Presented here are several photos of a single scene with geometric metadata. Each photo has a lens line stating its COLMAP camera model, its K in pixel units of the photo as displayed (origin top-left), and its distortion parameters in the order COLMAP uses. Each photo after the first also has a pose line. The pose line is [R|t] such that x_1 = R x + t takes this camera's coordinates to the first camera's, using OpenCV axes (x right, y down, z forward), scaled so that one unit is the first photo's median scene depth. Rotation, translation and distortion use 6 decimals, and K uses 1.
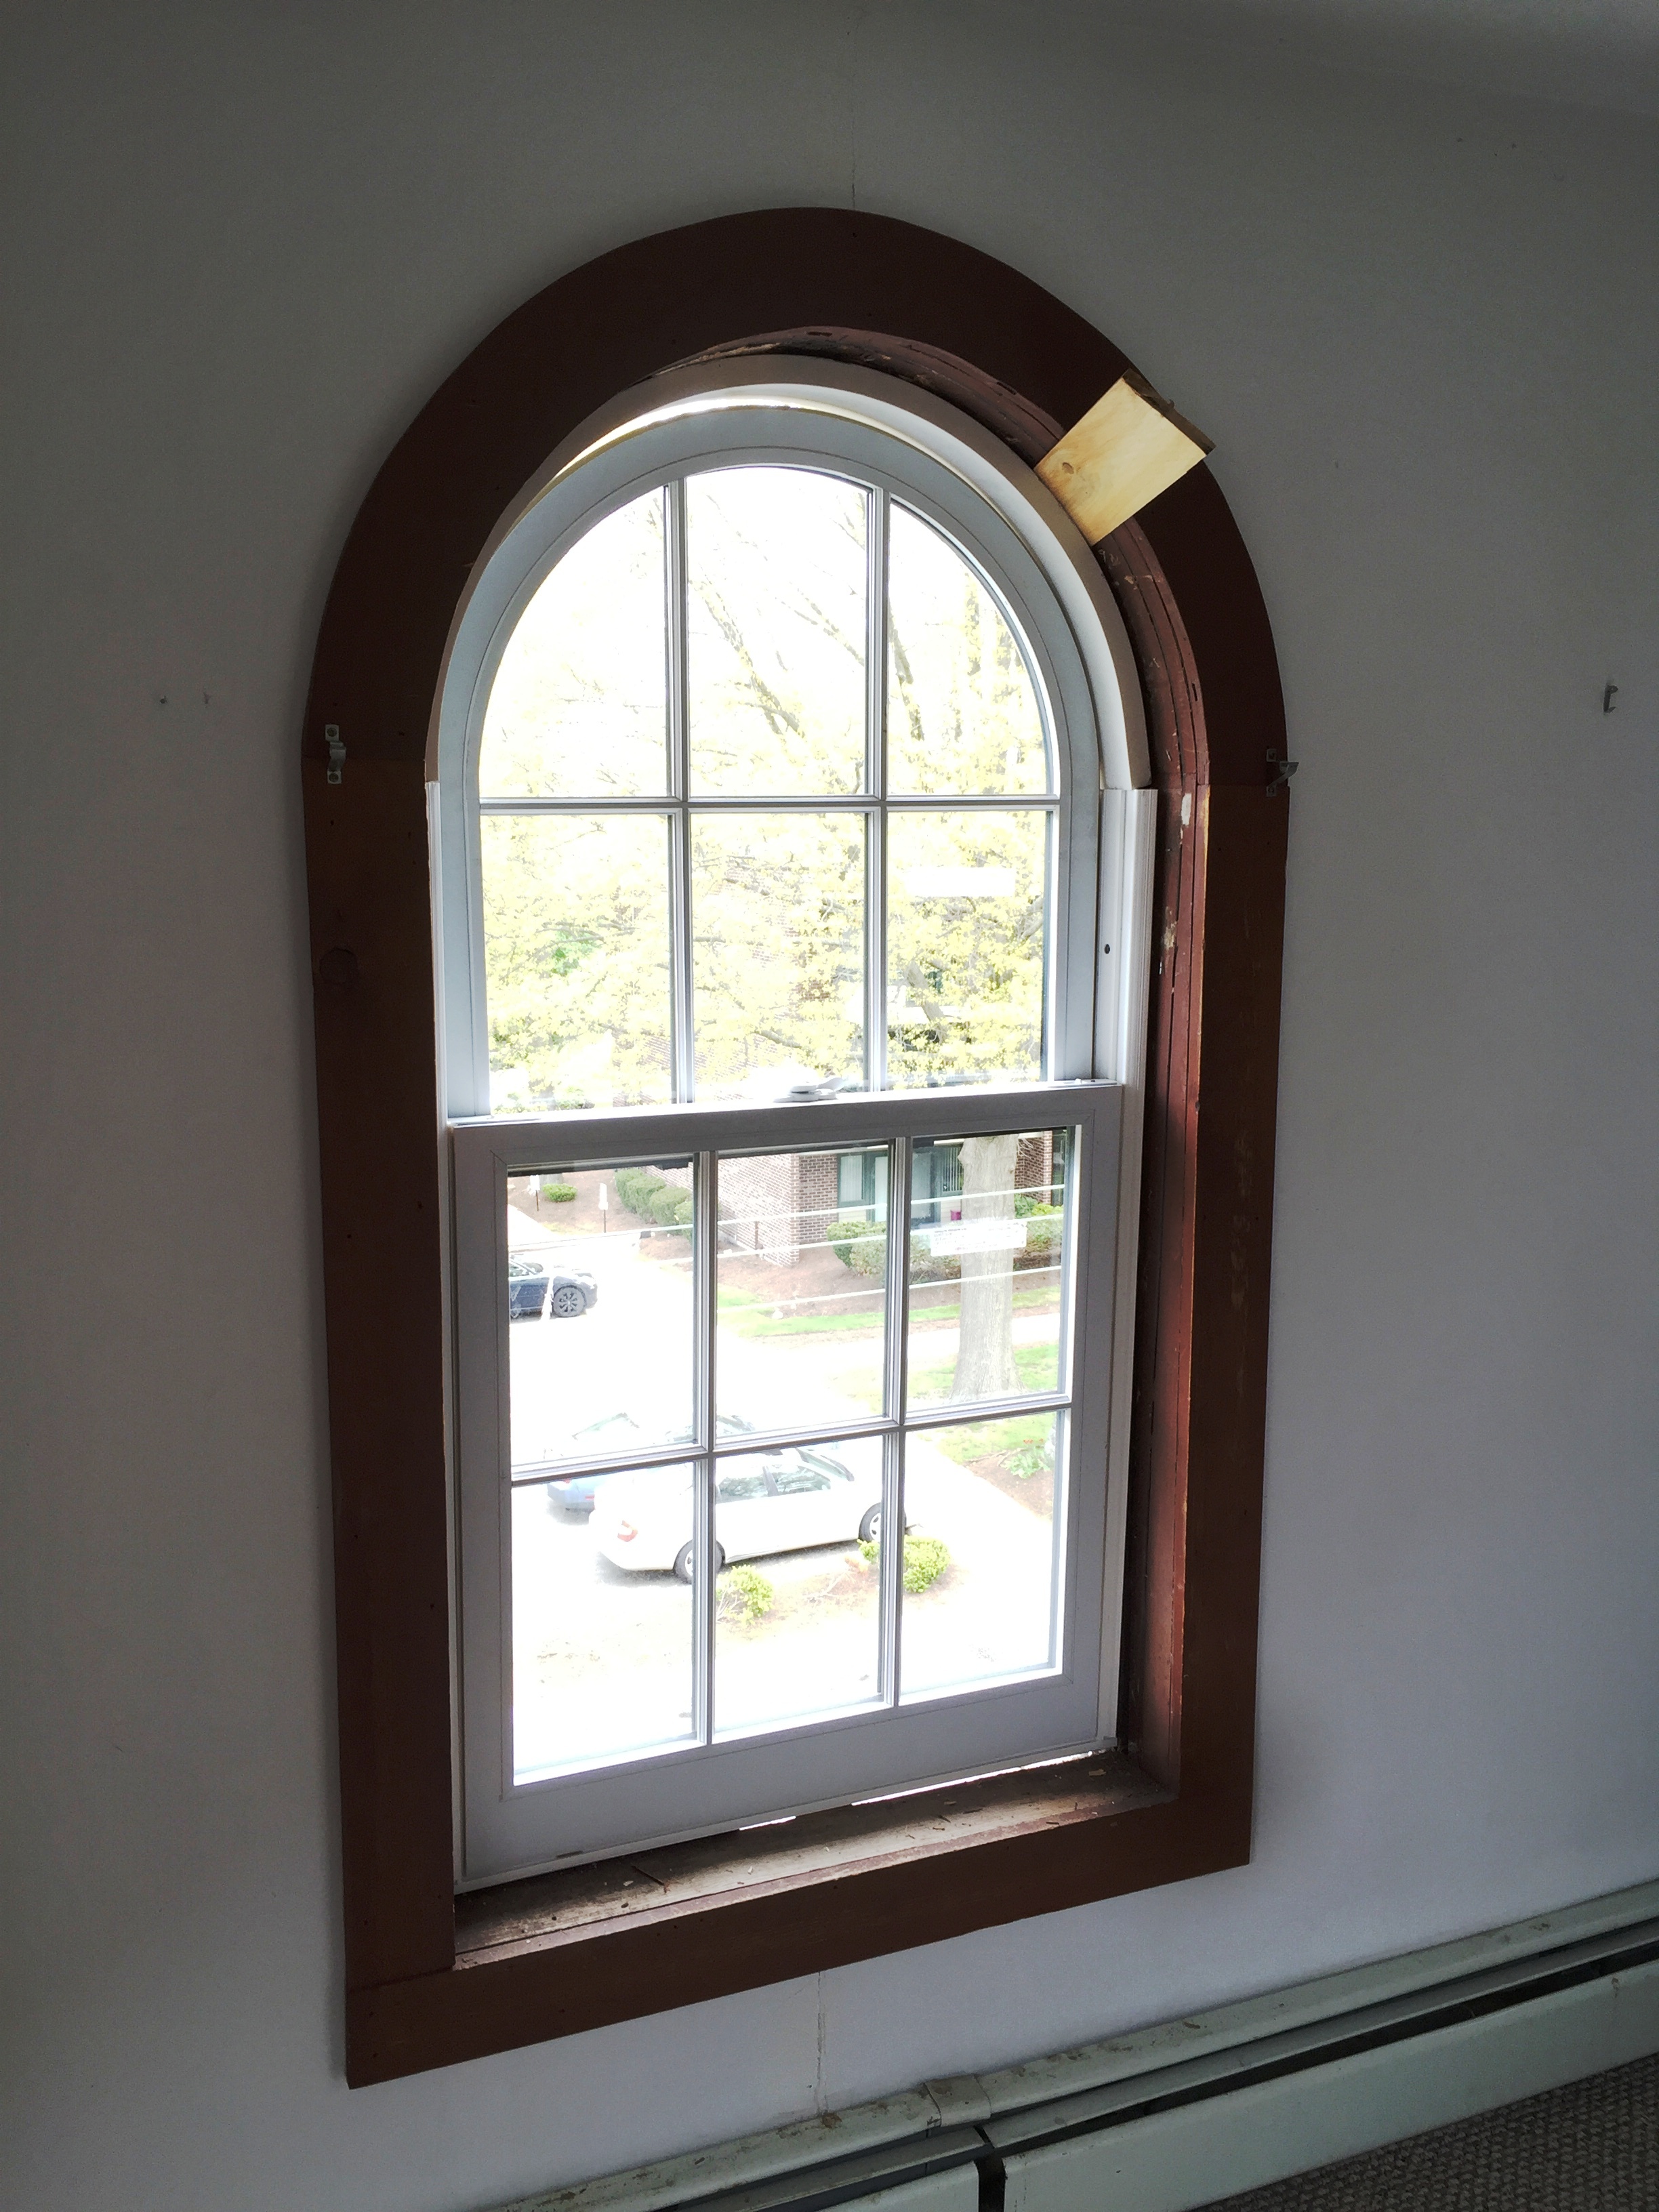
lens RADIAL K [[1894.8, 0, 829.5], [0, 1894.8, 1106.0], [0, 0, 1]] dist [0.110724, -0.179799]
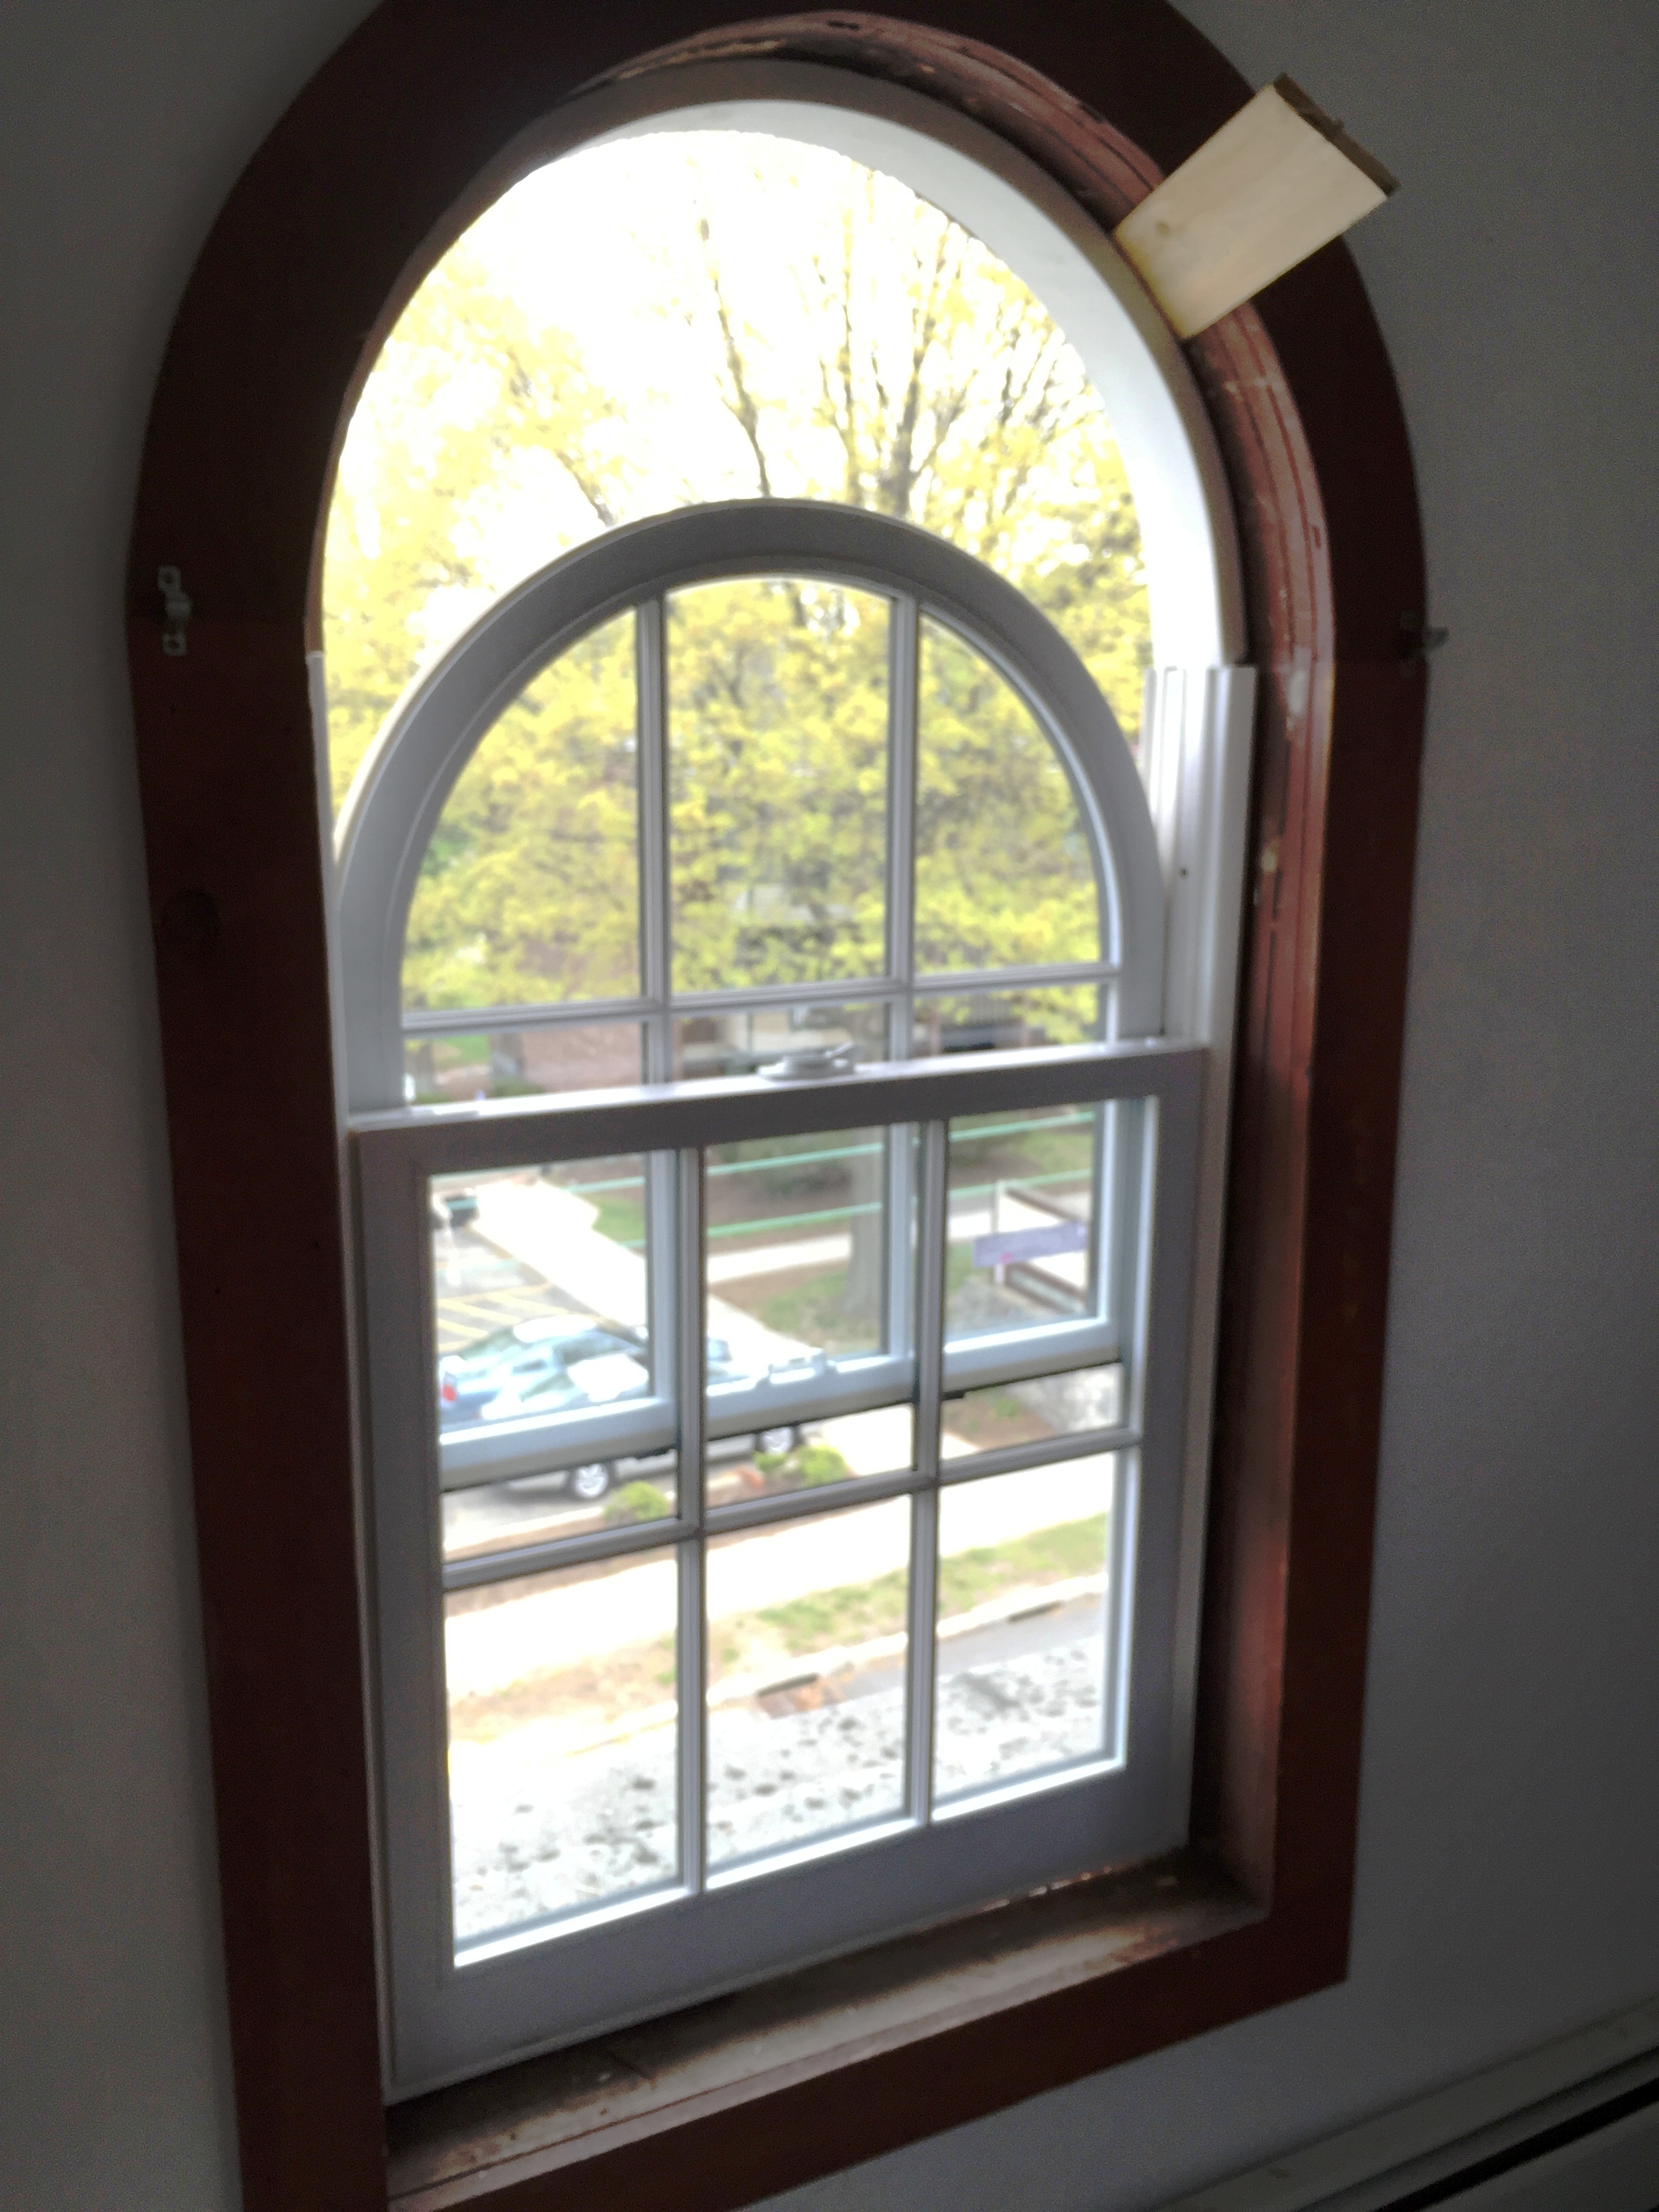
lens RADIAL K [[1894.8, 0, 829.5], [0, 1894.8, 1106.0], [0, 0, 1]] dist [0.110724, -0.179799]
pose [[0.997734, -0.016621, 0.065199, -0.057143], [0.013055, 0.998415, 0.054744, -0.032716], [-0.066006, -0.053769, 0.996369, 0.228438]]
